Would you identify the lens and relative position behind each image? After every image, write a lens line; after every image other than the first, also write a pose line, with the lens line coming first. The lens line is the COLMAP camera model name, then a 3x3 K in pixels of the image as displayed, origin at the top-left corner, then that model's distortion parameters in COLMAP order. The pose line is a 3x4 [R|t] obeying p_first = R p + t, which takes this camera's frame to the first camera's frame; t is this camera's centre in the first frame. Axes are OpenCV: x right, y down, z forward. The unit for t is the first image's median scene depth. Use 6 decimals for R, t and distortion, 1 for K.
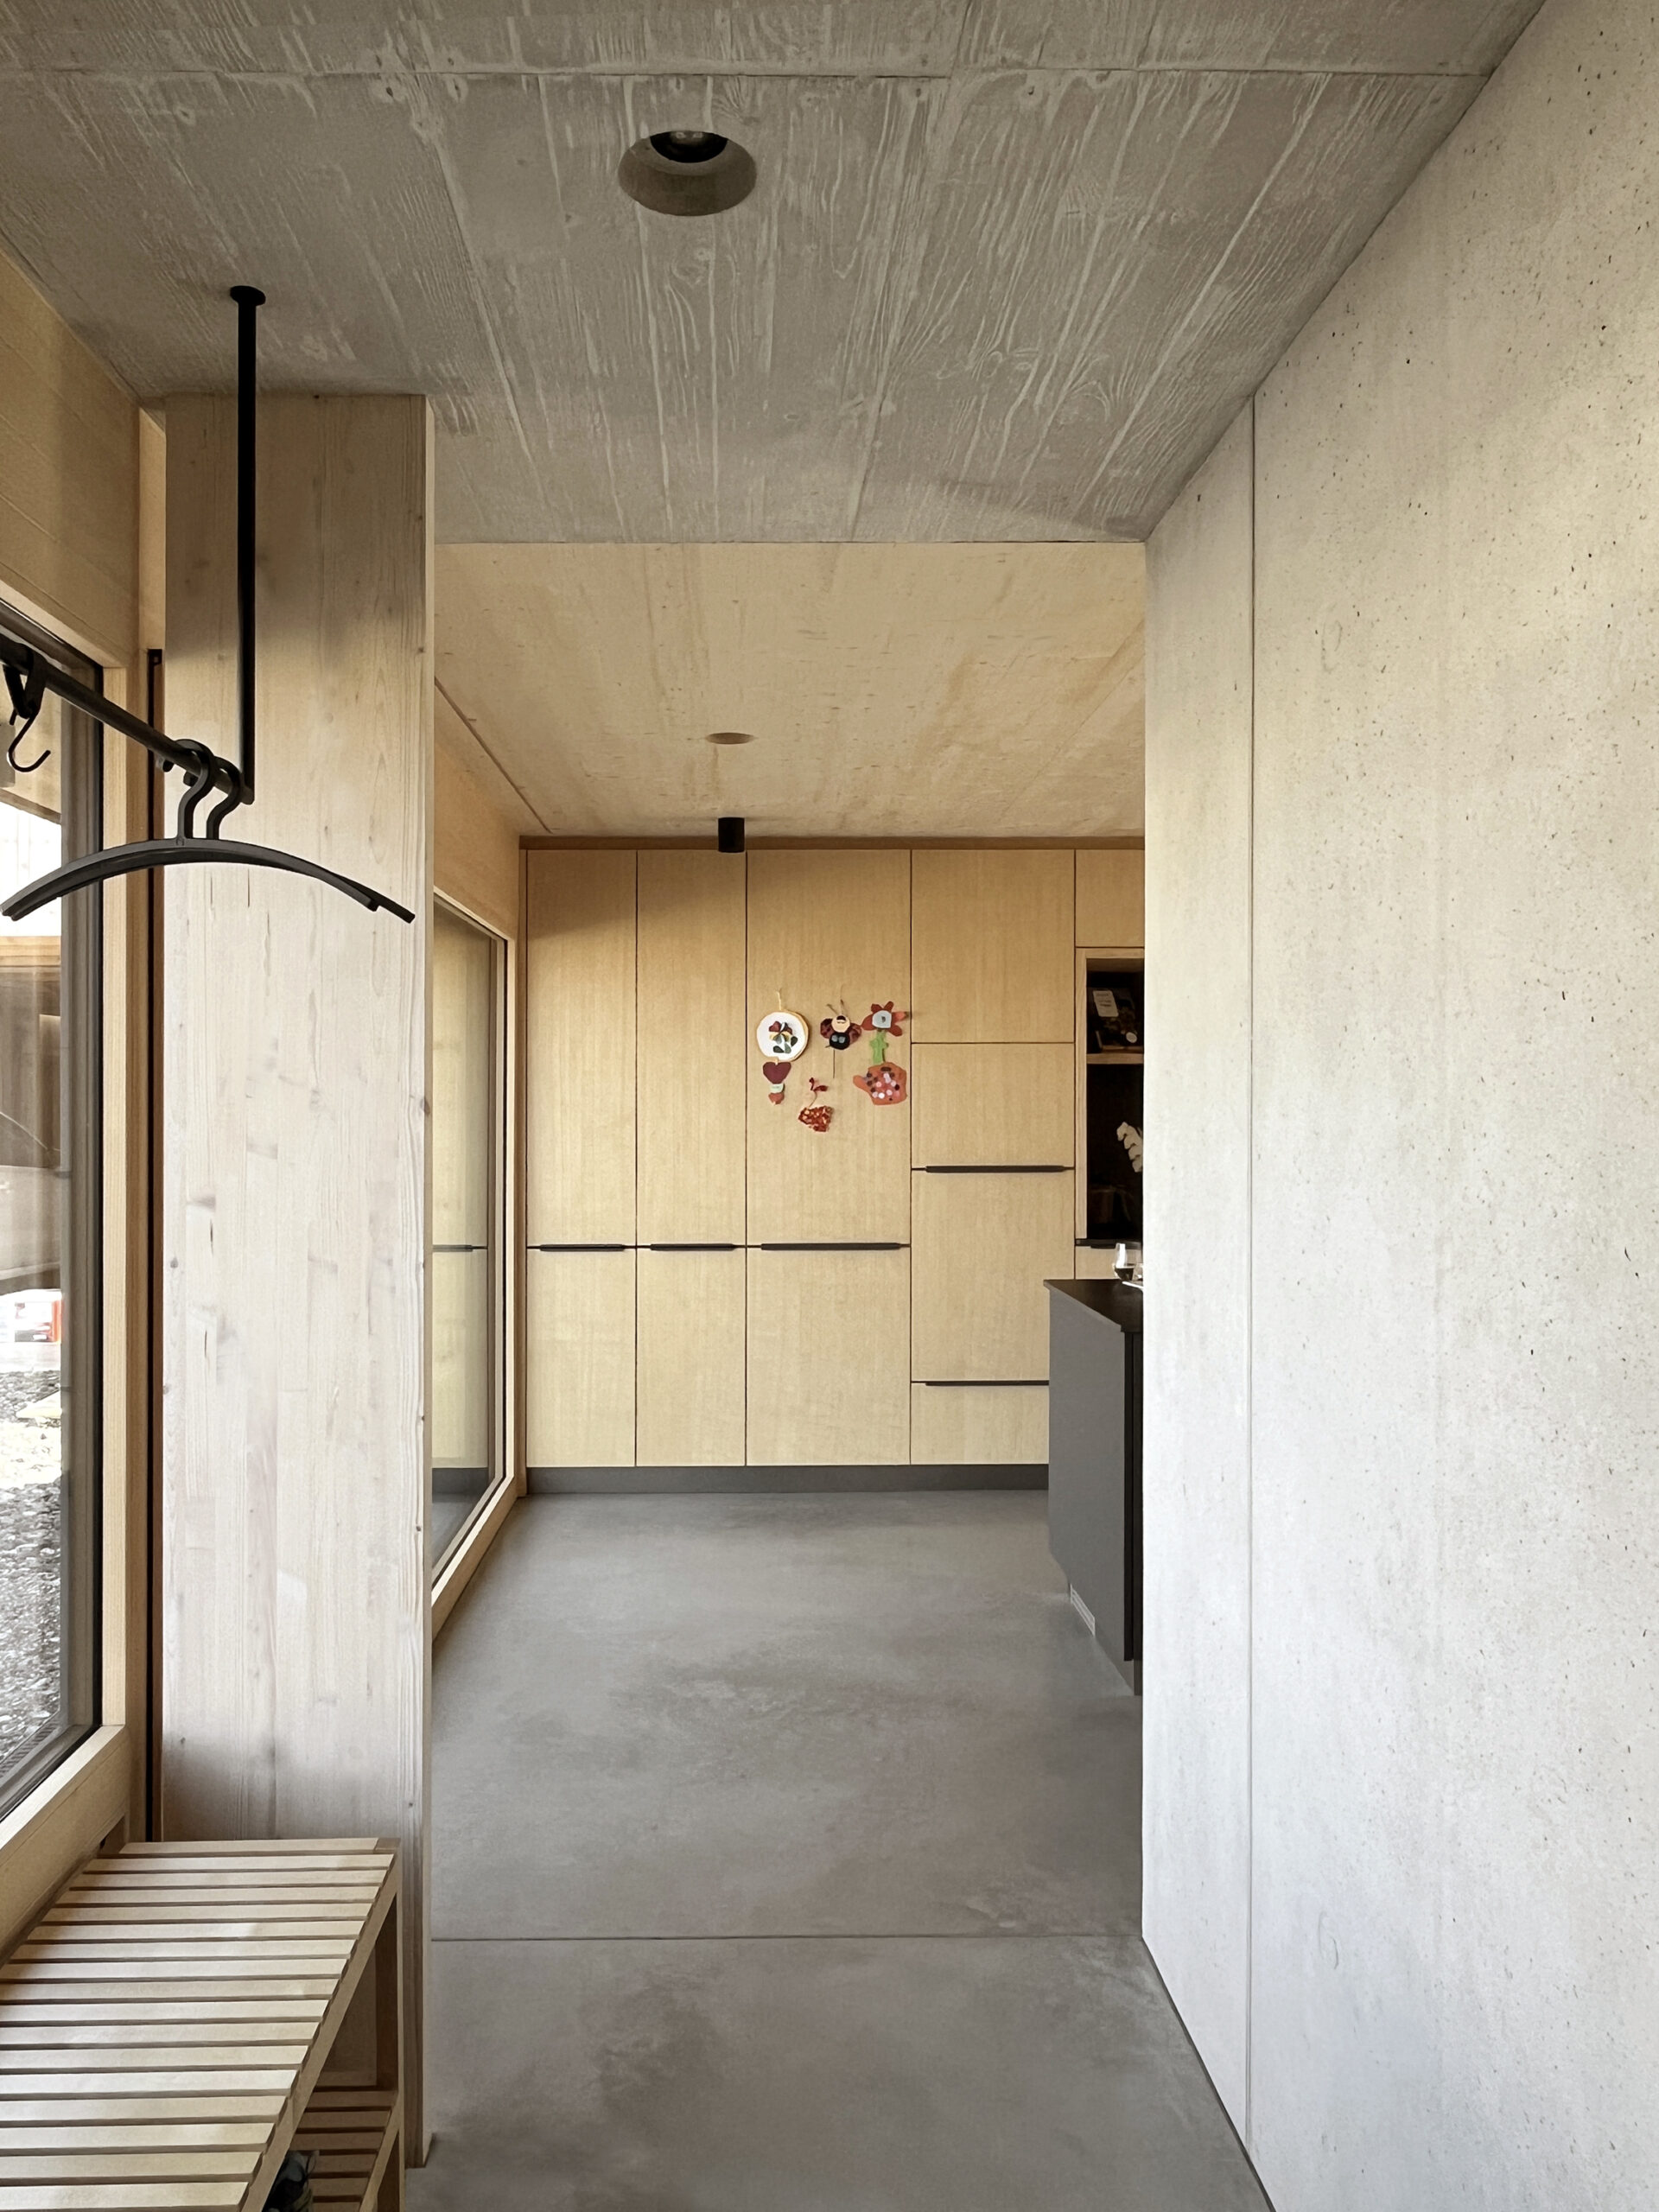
lens RADIAL K [[1486.3, 0, 825.0], [0, 1486.3, 1102.9], [0, 0, 1]] dist [-0.000276, -0.000063]
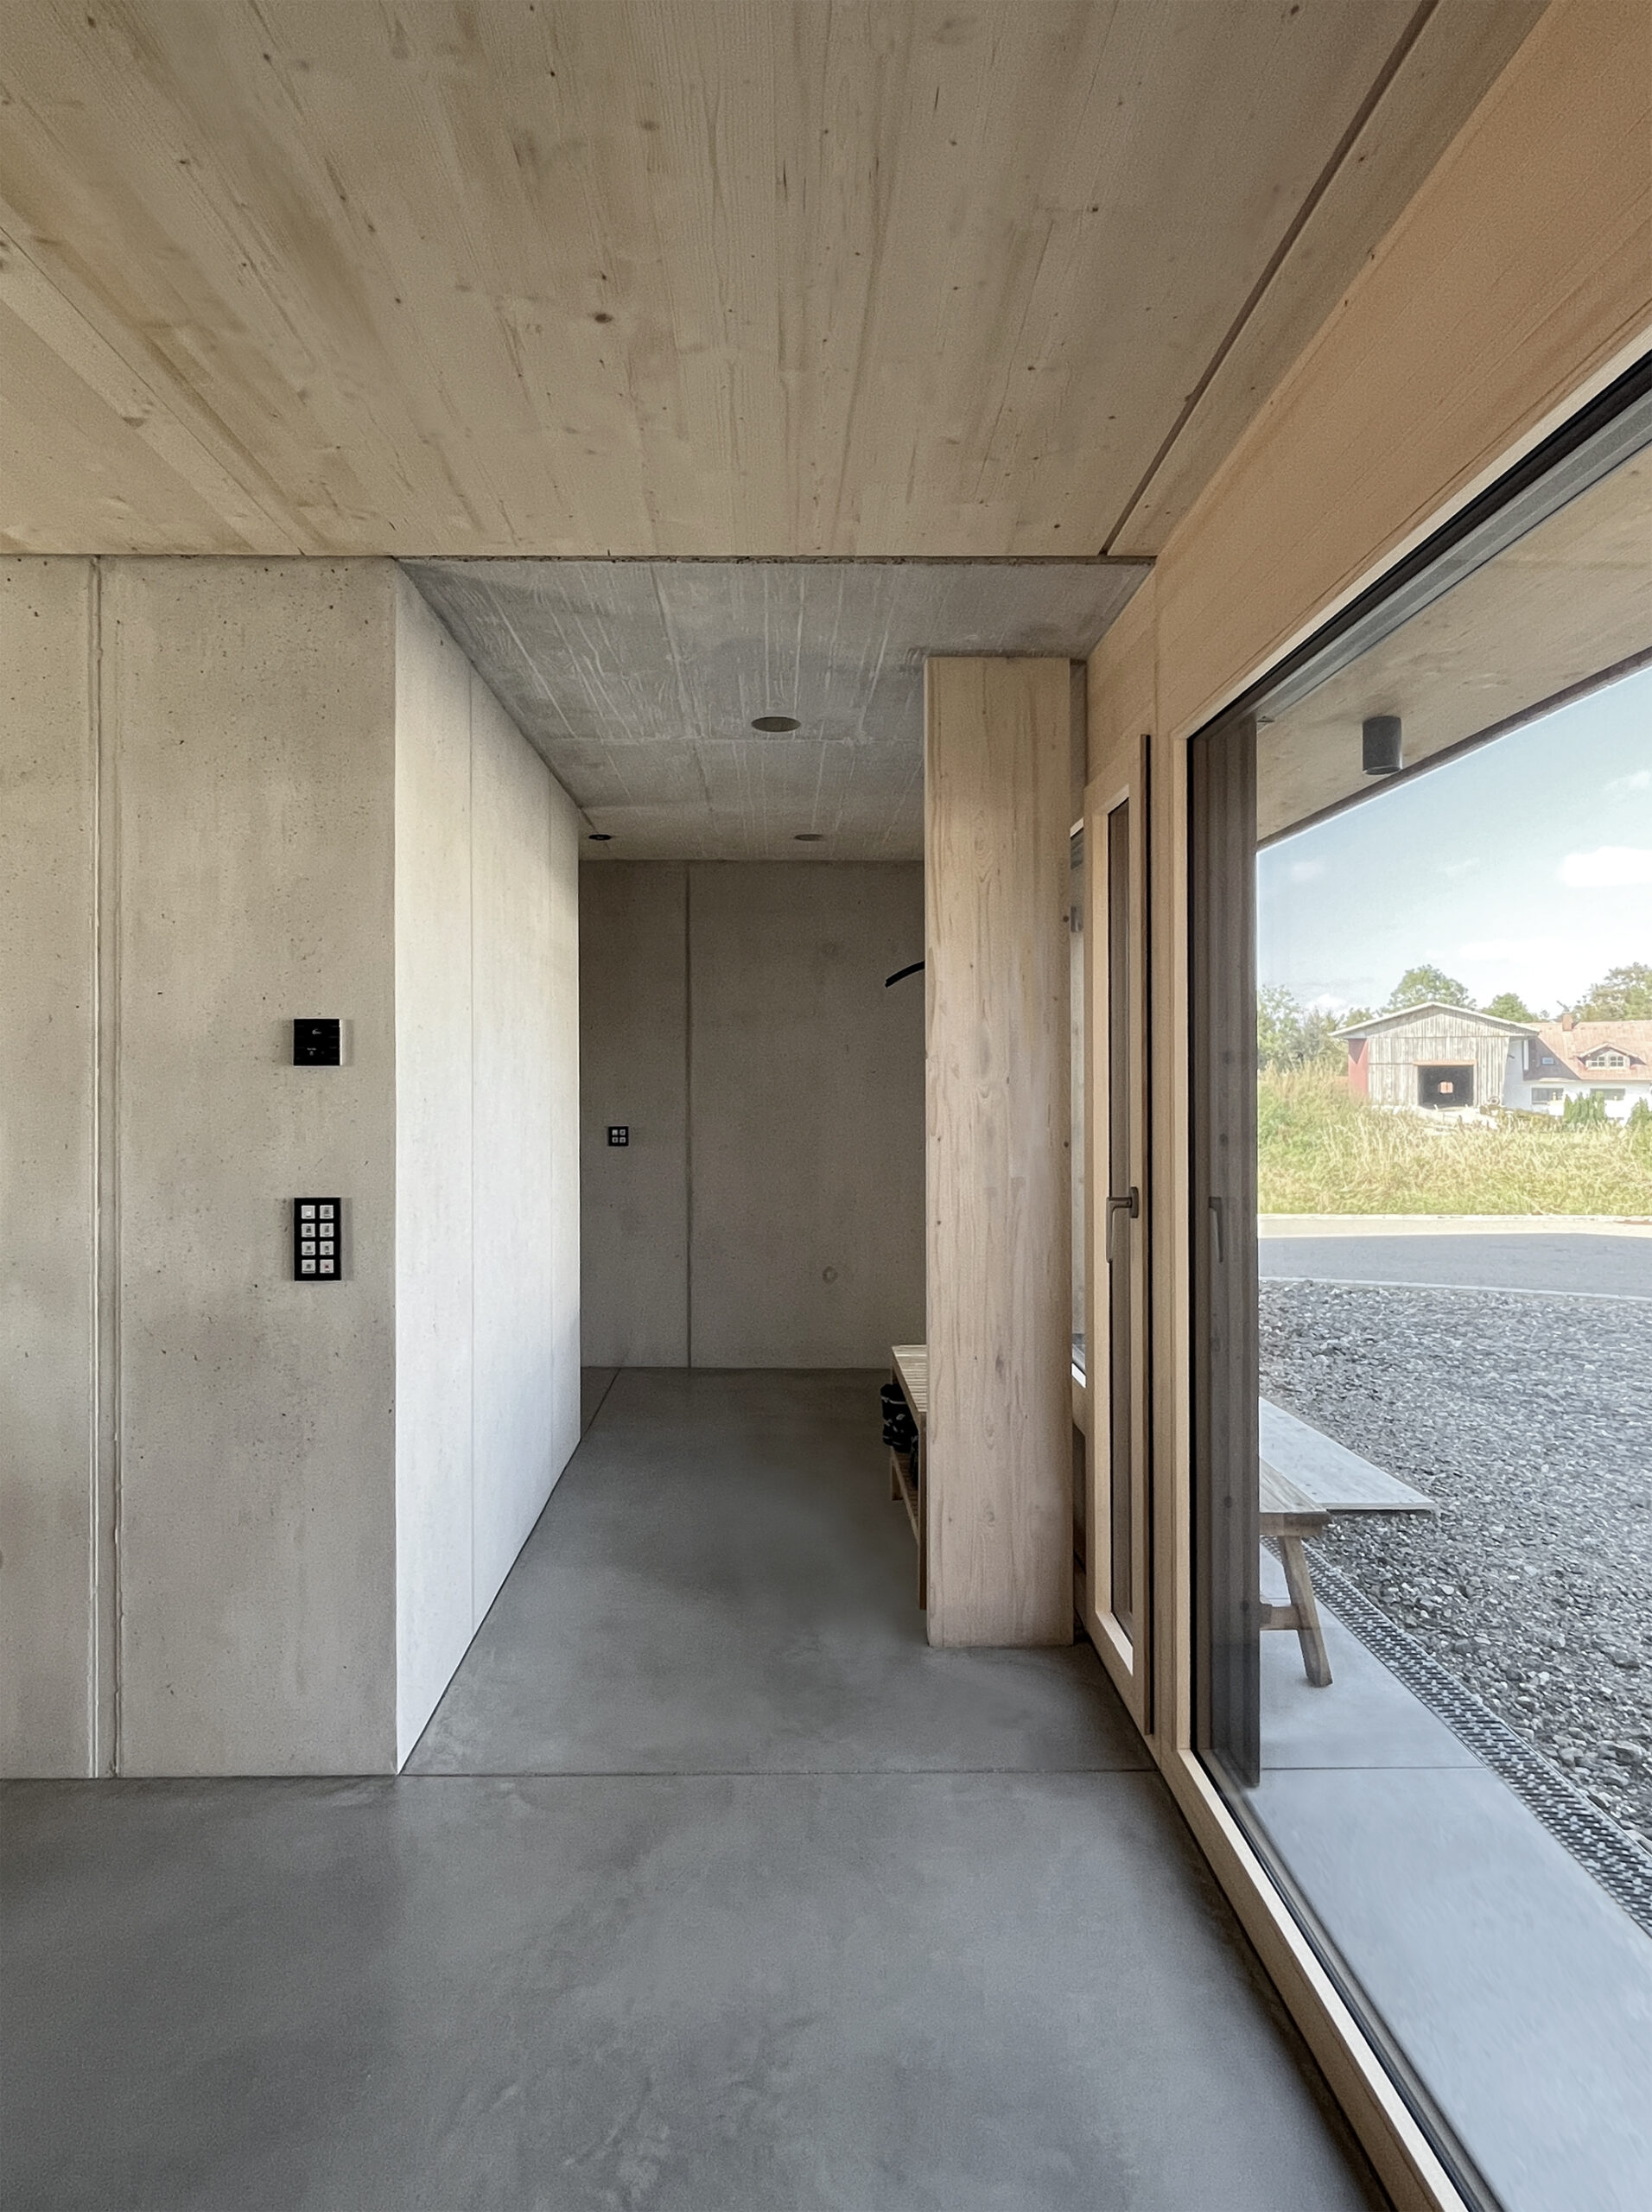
lens RADIAL K [[1096.2, 0, 821.5], [0, 1096.2, 1094.4], [0, 0, 1]] dist [-0.000241, -0.000014]
pose [[-0.999689, 0.002010, 0.024863, -0.157049], [0.002296, 0.999932, 0.011452, 0.033859], [-0.024838, 0.011505, -0.999625, 2.125613]]
